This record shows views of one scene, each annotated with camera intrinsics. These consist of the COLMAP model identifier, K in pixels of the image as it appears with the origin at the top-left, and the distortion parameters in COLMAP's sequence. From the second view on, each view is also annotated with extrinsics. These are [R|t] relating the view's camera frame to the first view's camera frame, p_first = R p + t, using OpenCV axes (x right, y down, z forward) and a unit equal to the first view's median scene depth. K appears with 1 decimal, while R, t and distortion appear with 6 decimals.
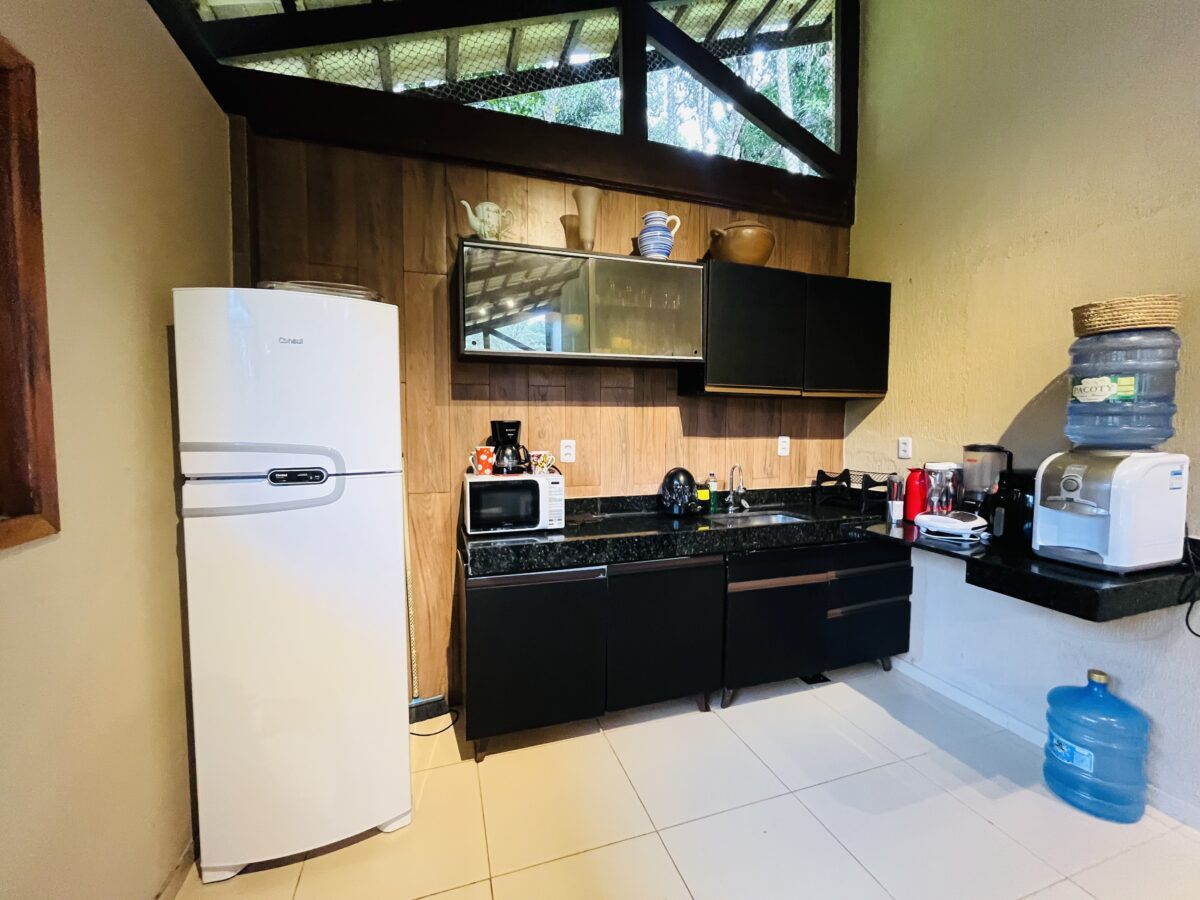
lens RADIAL K [[484.8, 0, 597.4], [0, 484.8, 450.8], [0, 0, 1]] dist [-0.005756, 0.000579]
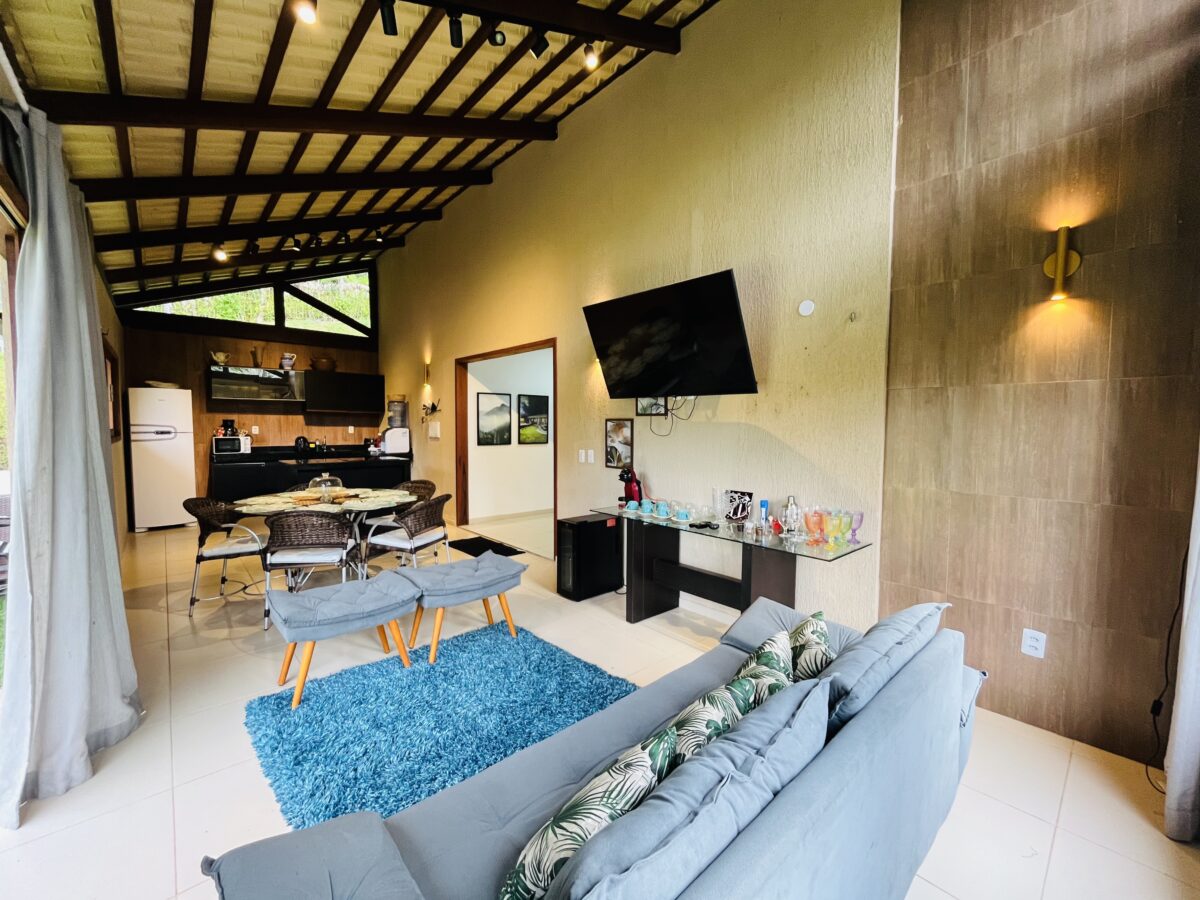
lens RADIAL K [[484.8, 0, 602.0], [0, 484.8, 448.5], [0, 0, 1]] dist [-0.005756, 0.000579]
pose [[0.916323, -0.010153, 0.400312, 0.728812], [0.011188, 0.999937, -0.000249, 0.143660], [-0.400285, 0.004707, 0.916379, -2.670804]]
